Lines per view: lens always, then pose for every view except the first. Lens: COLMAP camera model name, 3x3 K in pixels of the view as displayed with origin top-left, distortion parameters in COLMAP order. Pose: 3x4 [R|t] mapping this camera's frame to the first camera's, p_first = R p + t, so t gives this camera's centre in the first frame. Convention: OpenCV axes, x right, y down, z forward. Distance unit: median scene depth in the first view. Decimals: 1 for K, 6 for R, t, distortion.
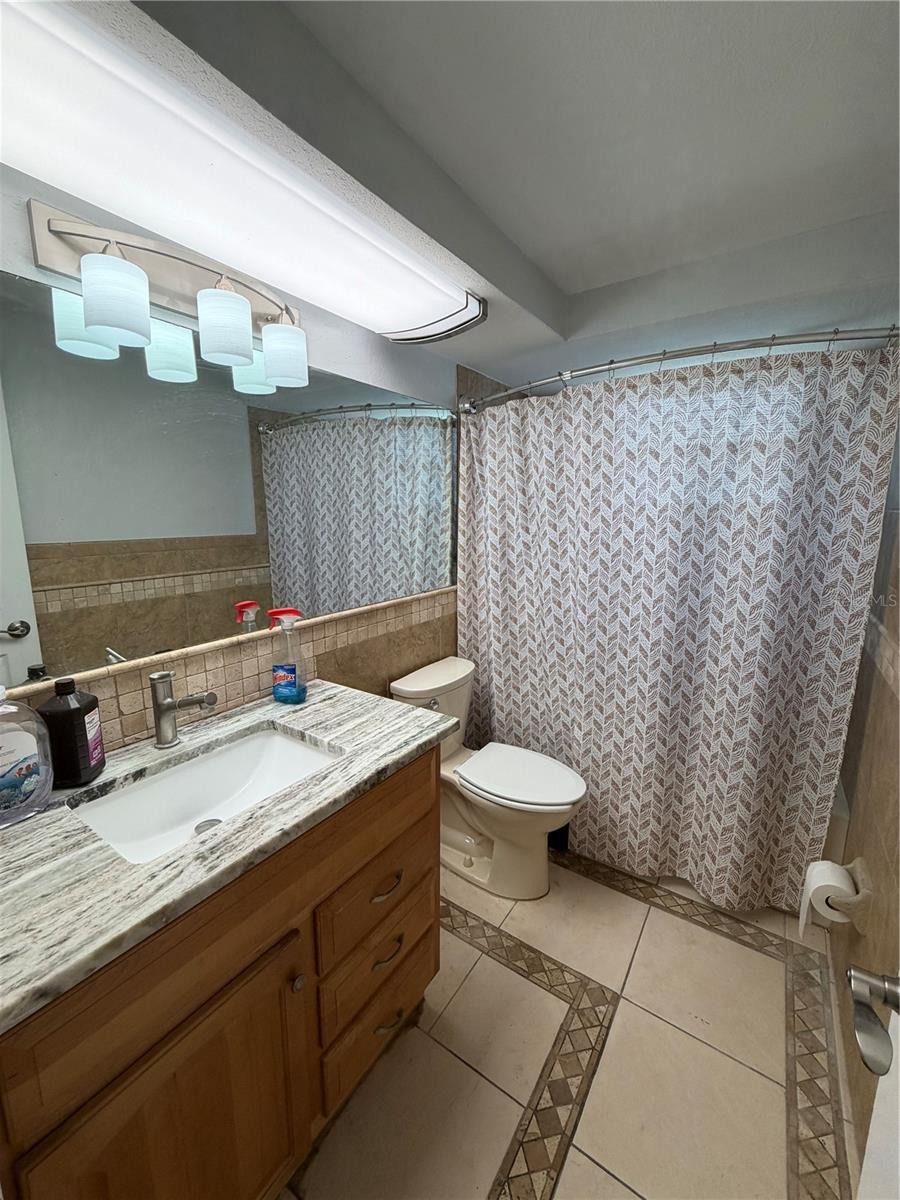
lens RADIAL K [[478.3, 0, 451.0], [0, 478.3, 595.5], [0, 0, 1]] dist [-0.000694, 0.000346]
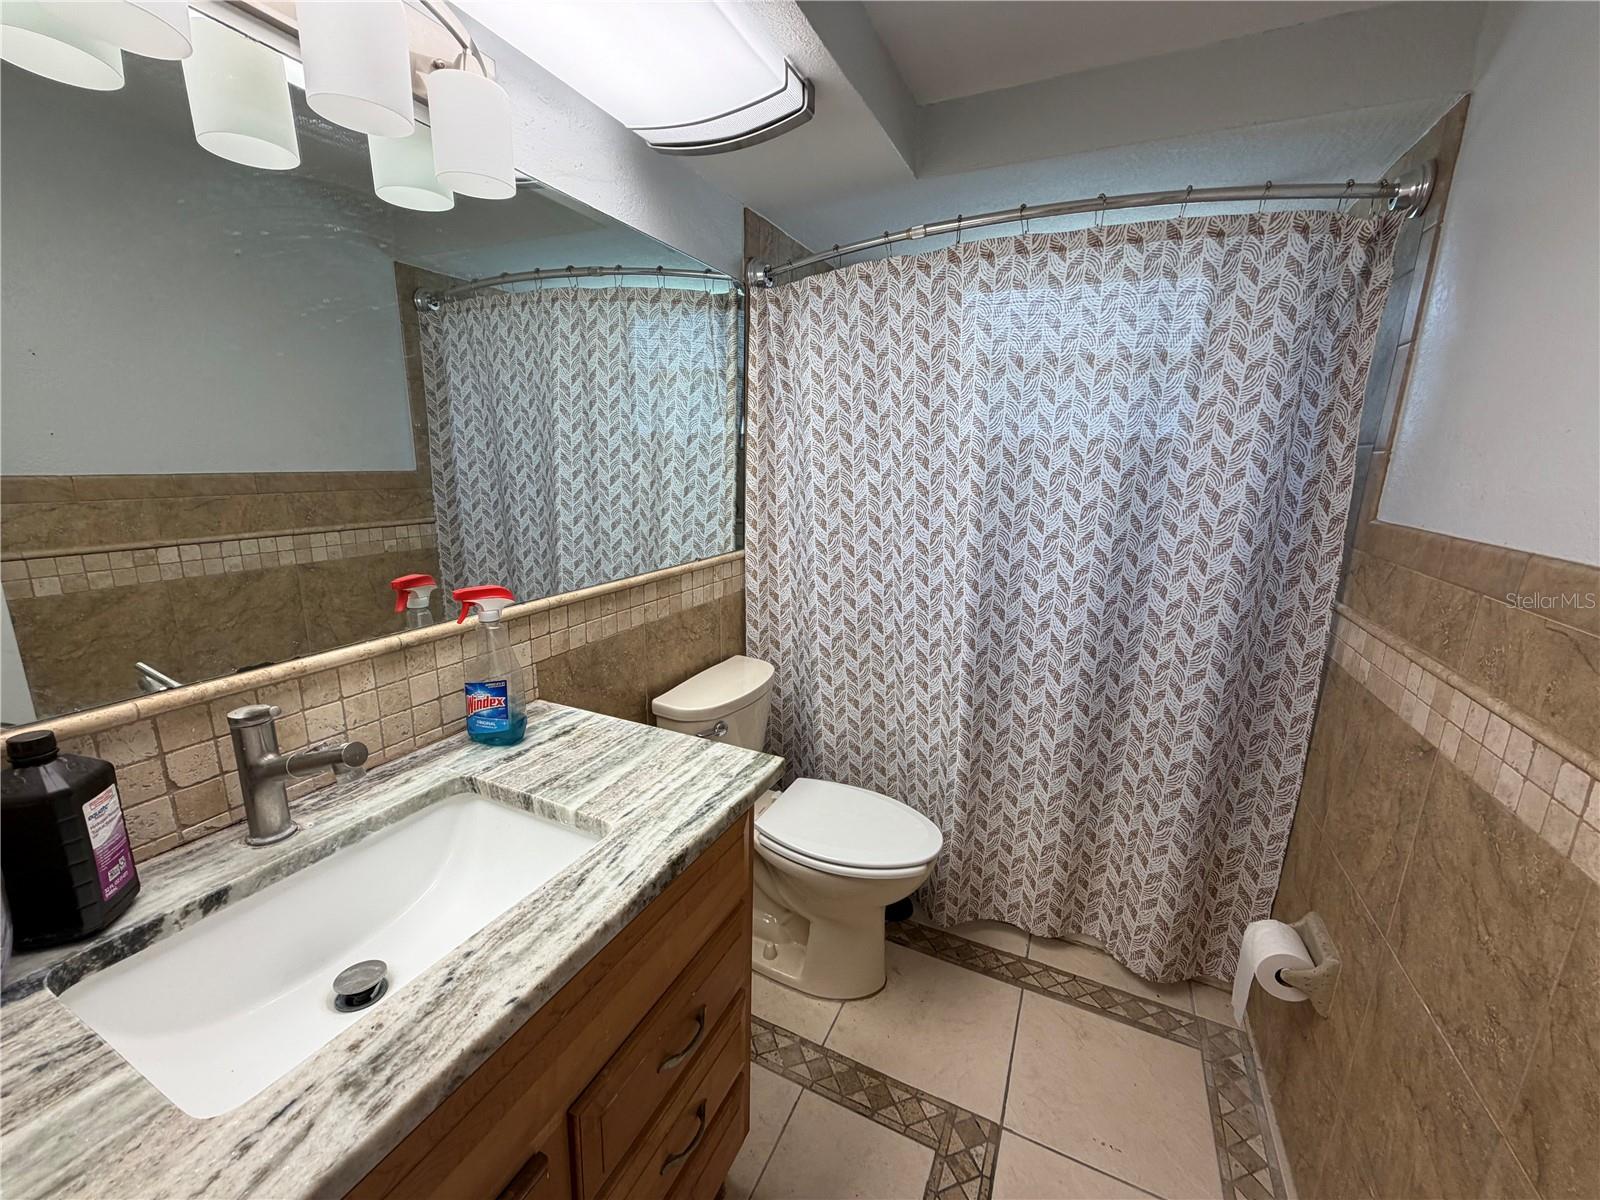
lens RADIAL K [[637.7, 0, 797.5], [0, 637.7, 603.2], [0, 0, 1]] dist [-0.000694, 0.000346]
pose [[0.987983, -0.012522, 0.154053, -0.084995], [0.003778, 0.998372, 0.056921, 0.004106], [-0.154515, -0.055655, 0.986422, 0.159771]]
